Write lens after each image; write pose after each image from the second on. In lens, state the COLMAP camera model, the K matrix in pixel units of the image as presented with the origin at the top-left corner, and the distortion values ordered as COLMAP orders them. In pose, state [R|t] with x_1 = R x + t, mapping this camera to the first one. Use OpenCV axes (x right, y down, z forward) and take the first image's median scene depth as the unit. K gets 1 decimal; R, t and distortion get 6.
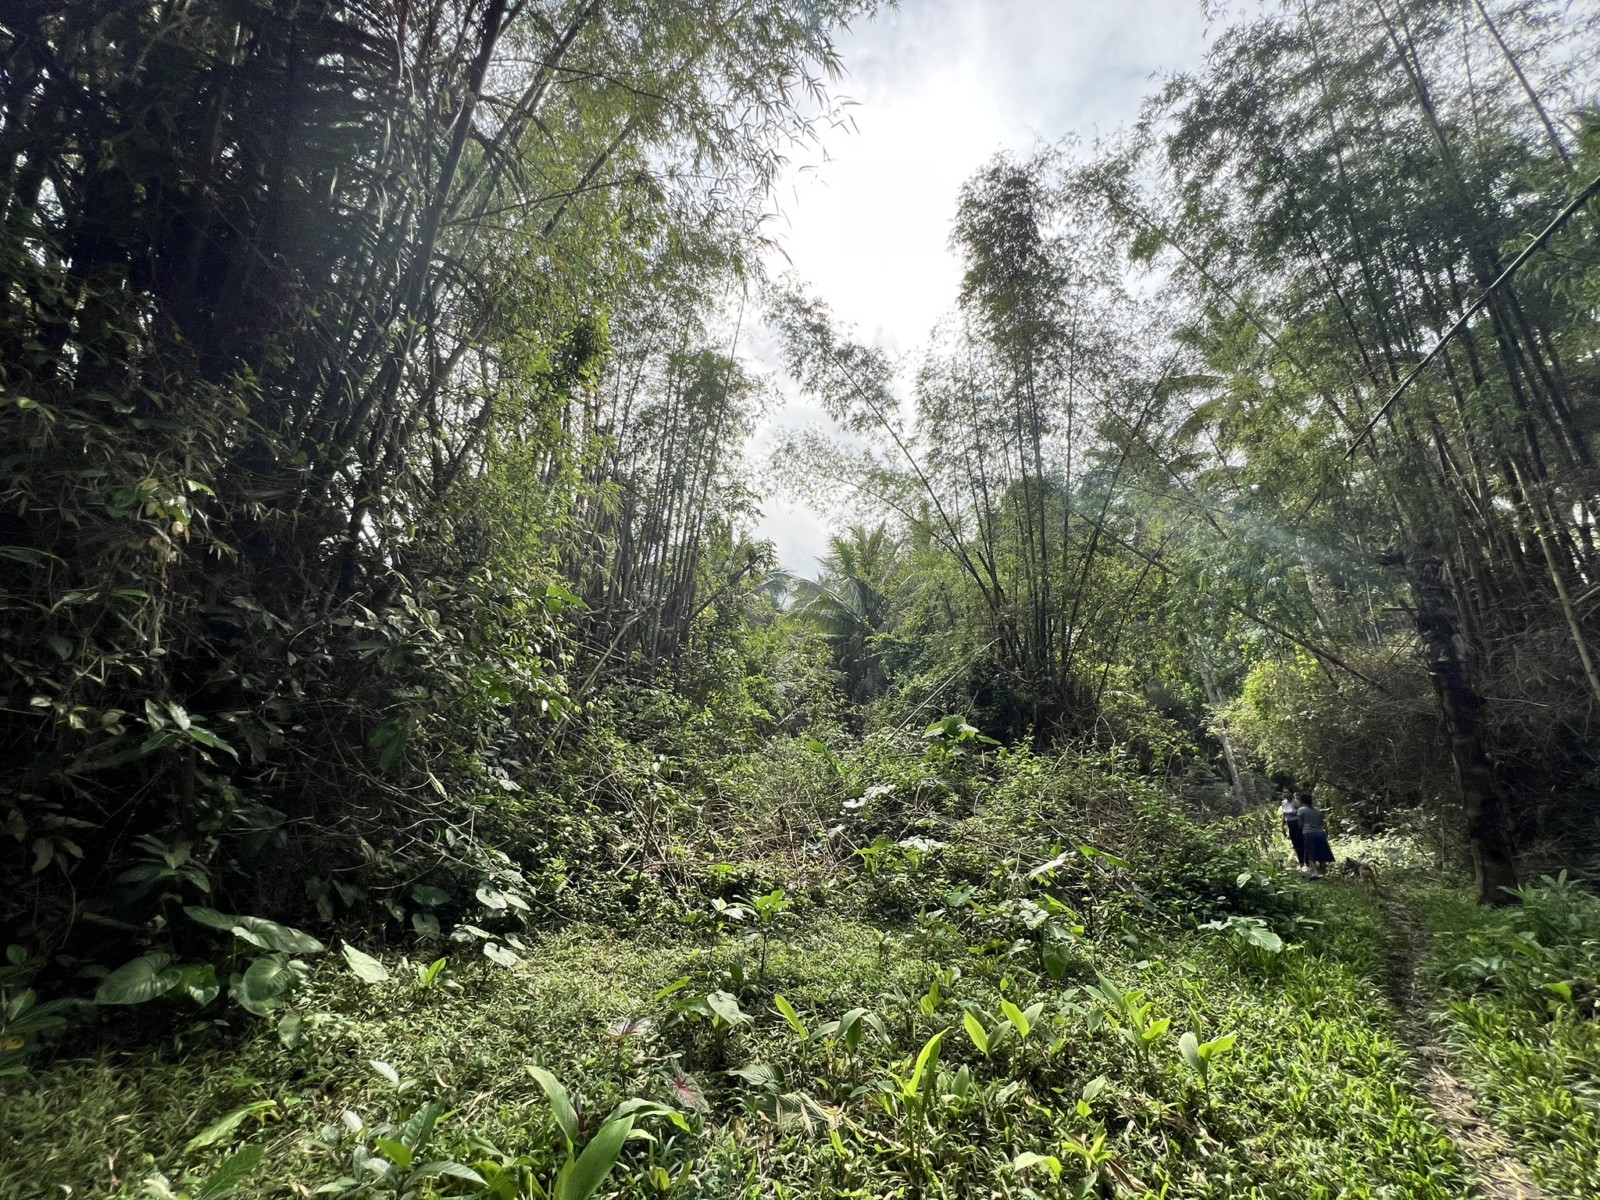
lens RADIAL K [[642.9, 0, 800.0], [0, 642.9, 600.0], [0, 0, 1]] dist [-0.006388, 0.000126]
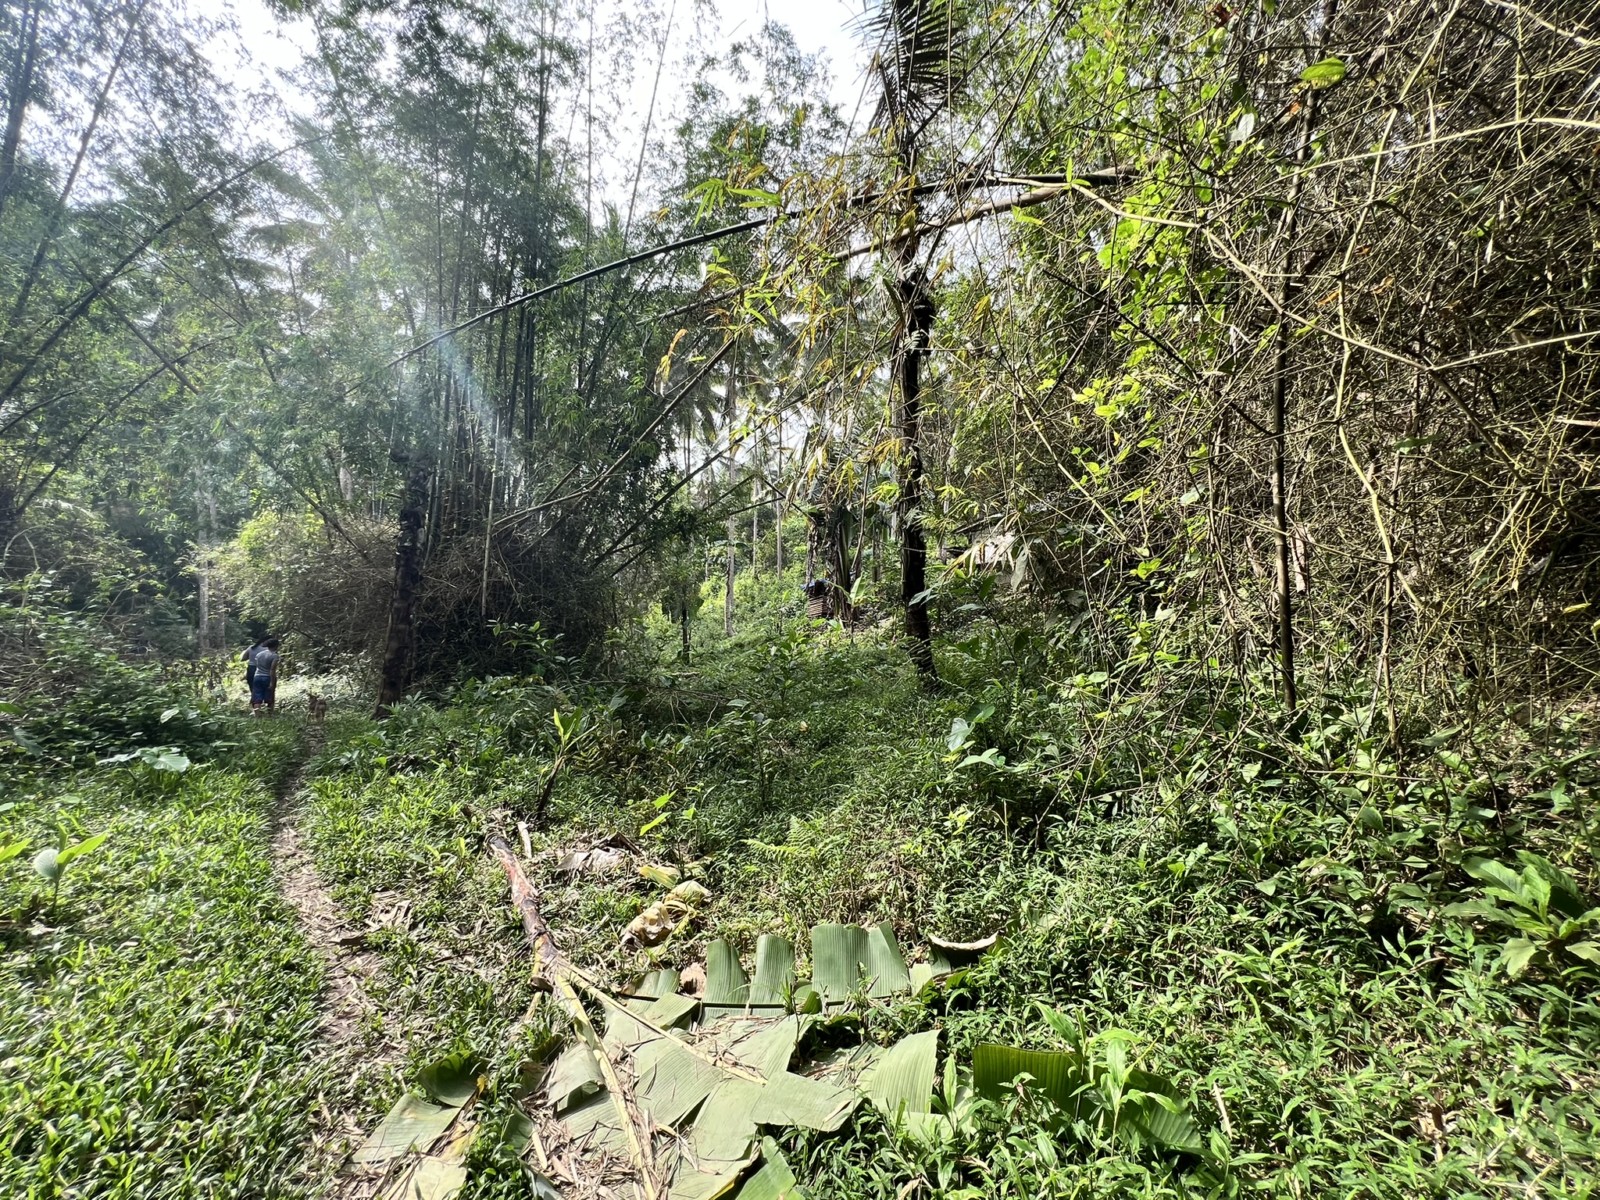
lens RADIAL K [[649.0, 0, 800.0], [0, 649.0, 600.0], [0, 0, 1]] dist [-0.000317, 0.000933]
pose [[0.247761, 0.091522, 0.964489, -0.048834], [-0.309568, 0.950817, -0.010702, -0.025427], [-0.918032, -0.295923, 0.263908, -0.092923]]
